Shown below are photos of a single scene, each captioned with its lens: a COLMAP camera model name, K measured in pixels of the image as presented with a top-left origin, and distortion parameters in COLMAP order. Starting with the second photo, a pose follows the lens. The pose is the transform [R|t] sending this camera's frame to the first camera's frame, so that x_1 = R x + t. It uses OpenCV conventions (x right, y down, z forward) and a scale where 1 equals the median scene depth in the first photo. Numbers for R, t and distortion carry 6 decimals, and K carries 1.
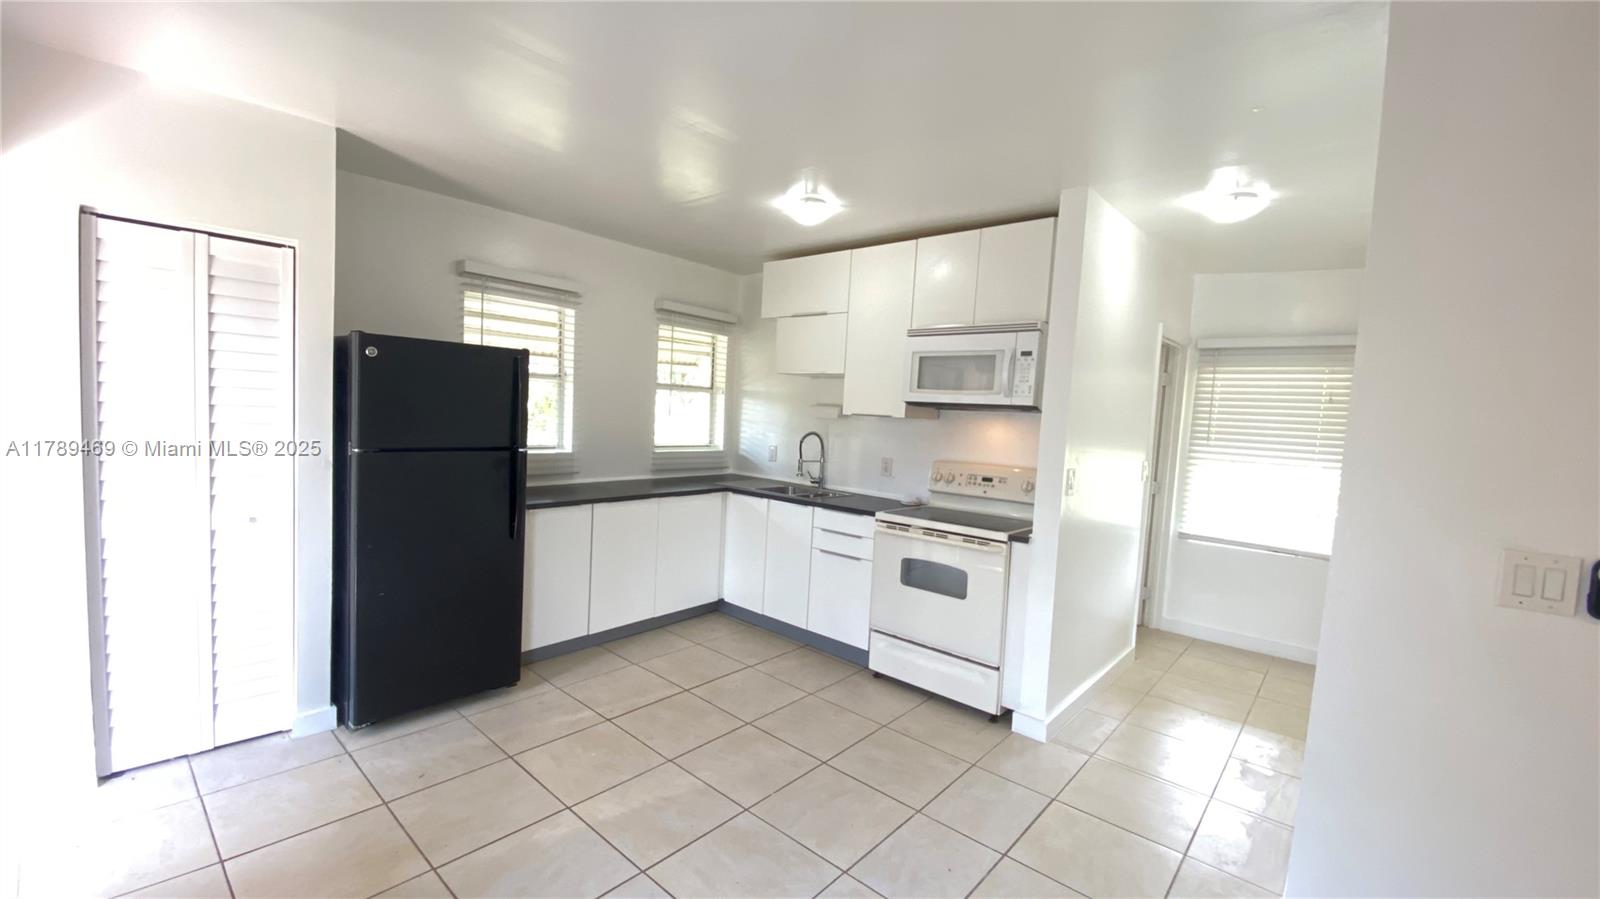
lens RADIAL K [[643.1, 0, 801.4], [0, 643.1, 451.9], [0, 0, 1]] dist [0.014486, -0.018755]
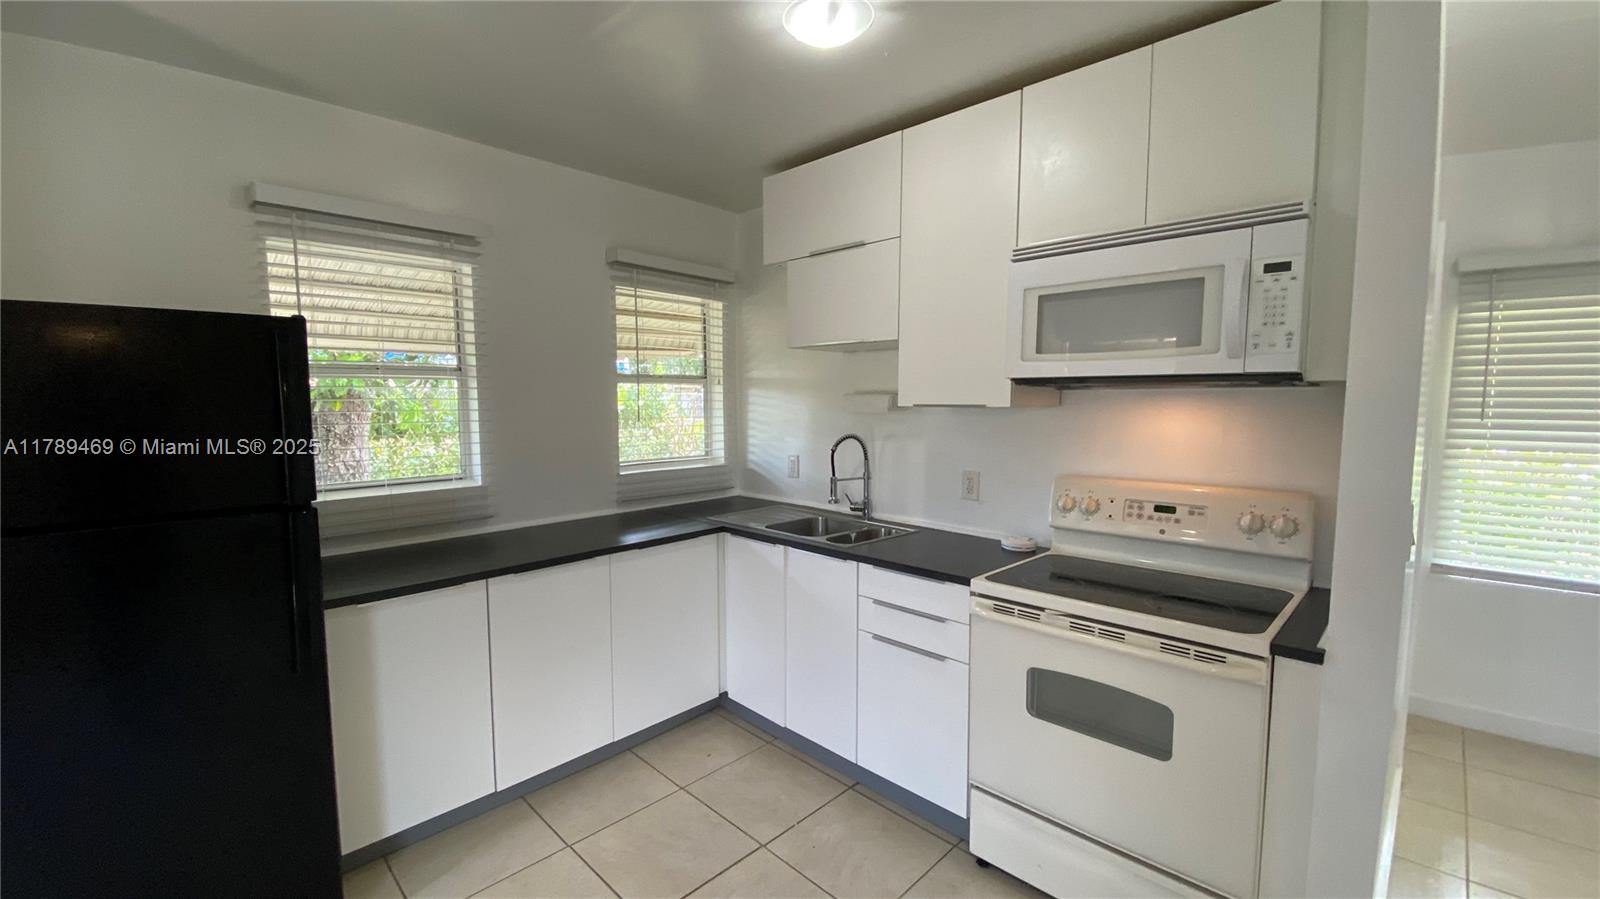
lens RADIAL K [[646.8, 0, 800.0], [0, 646.8, 449.5], [0, 0, 1]] dist [0.002232, -0.013827]
pose [[0.997016, -0.047038, -0.061211, 0.006925], [0.047735, 0.998810, 0.009977, -0.030593], [0.060669, -0.012869, 0.998075, 0.416812]]
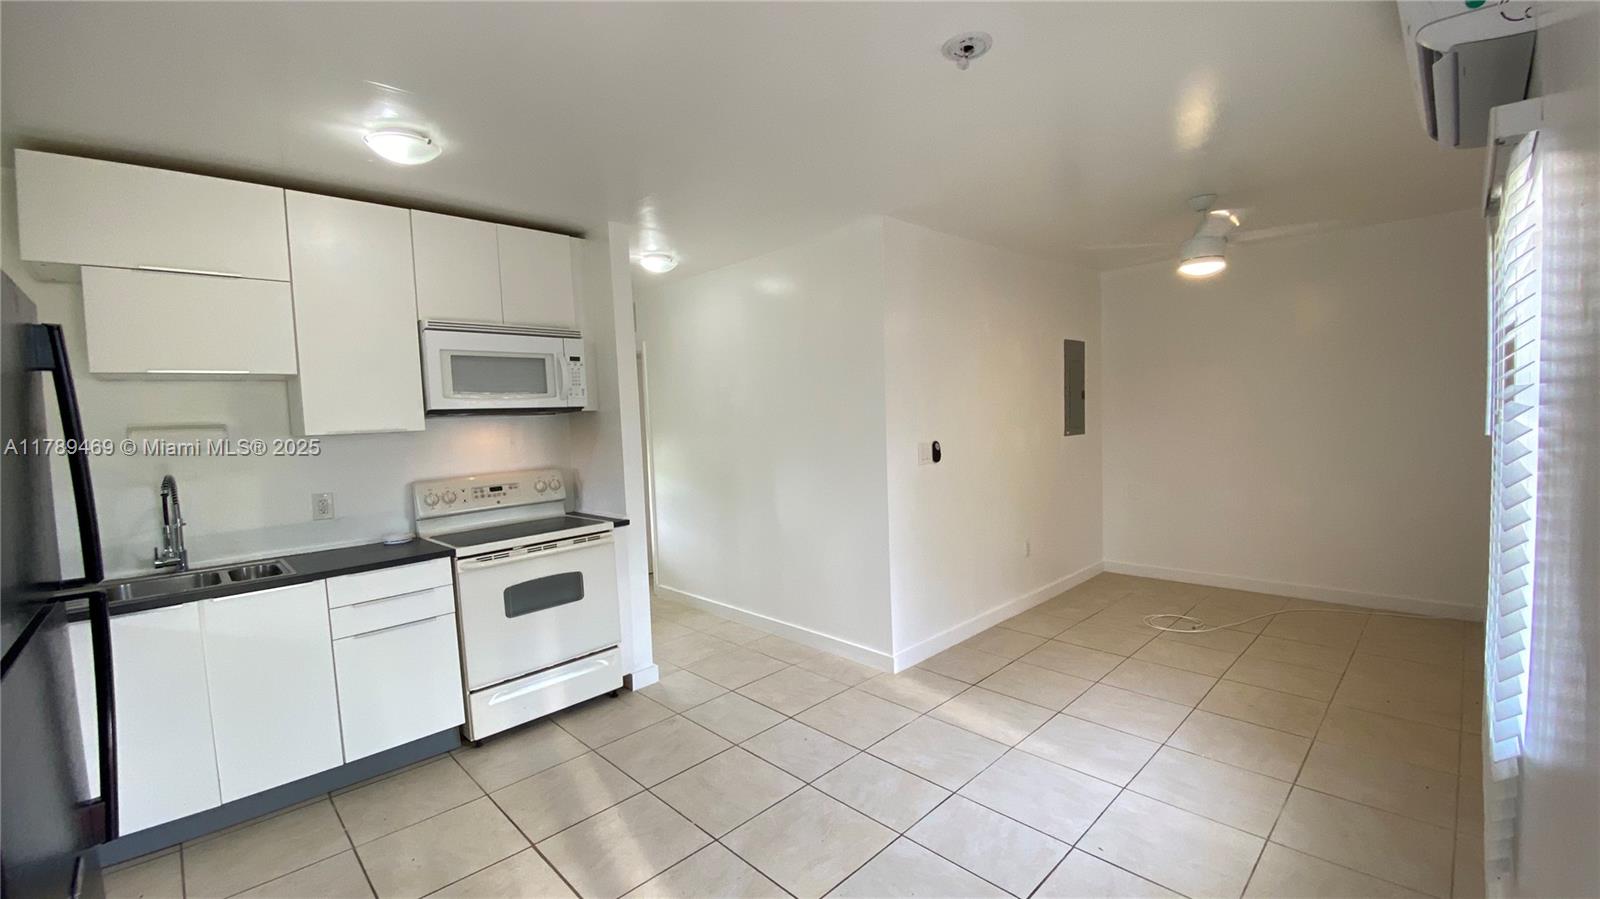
lens RADIAL K [[641.8, 0, 793.3], [0, 641.8, 453.0], [0, 0, 1]] dist [0.025647, -0.023502]
pose [[0.080353, -0.112405, 0.990408, -0.609225], [0.115571, 0.987970, 0.102752, -0.056232], [-0.990044, 0.106206, 0.092377, 0.478739]]
